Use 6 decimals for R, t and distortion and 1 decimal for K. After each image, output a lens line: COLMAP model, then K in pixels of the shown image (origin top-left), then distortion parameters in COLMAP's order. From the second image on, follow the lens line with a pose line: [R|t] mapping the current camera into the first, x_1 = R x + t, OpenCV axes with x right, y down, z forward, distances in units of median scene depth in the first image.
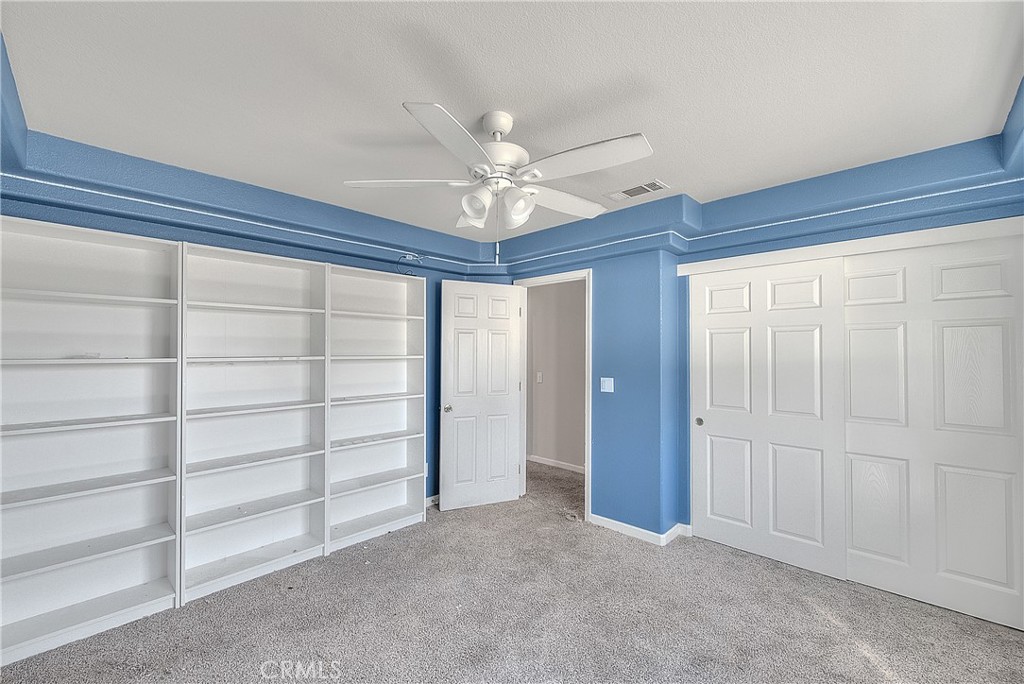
lens RADIAL K [[416.2, 0, 512.6], [0, 416.2, 344.2], [0, 0, 1]] dist [-0.000782, -0.000199]
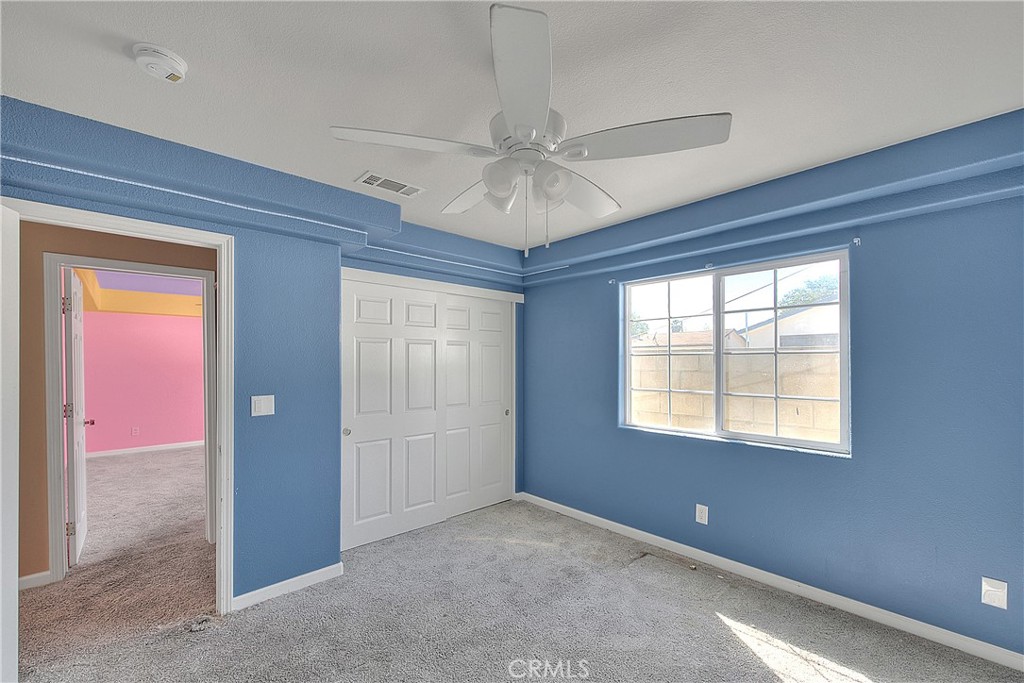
lens RADIAL K [[415.1, 0, 511.1], [0, 415.1, 358.5], [0, 0, 1]] dist [-0.001530, -0.000145]
pose [[0.076473, 0.003905, 0.997064, -0.498268], [-0.019885, 0.999799, -0.002390, 0.009649], [-0.996873, -0.019644, 0.076535, 0.553550]]
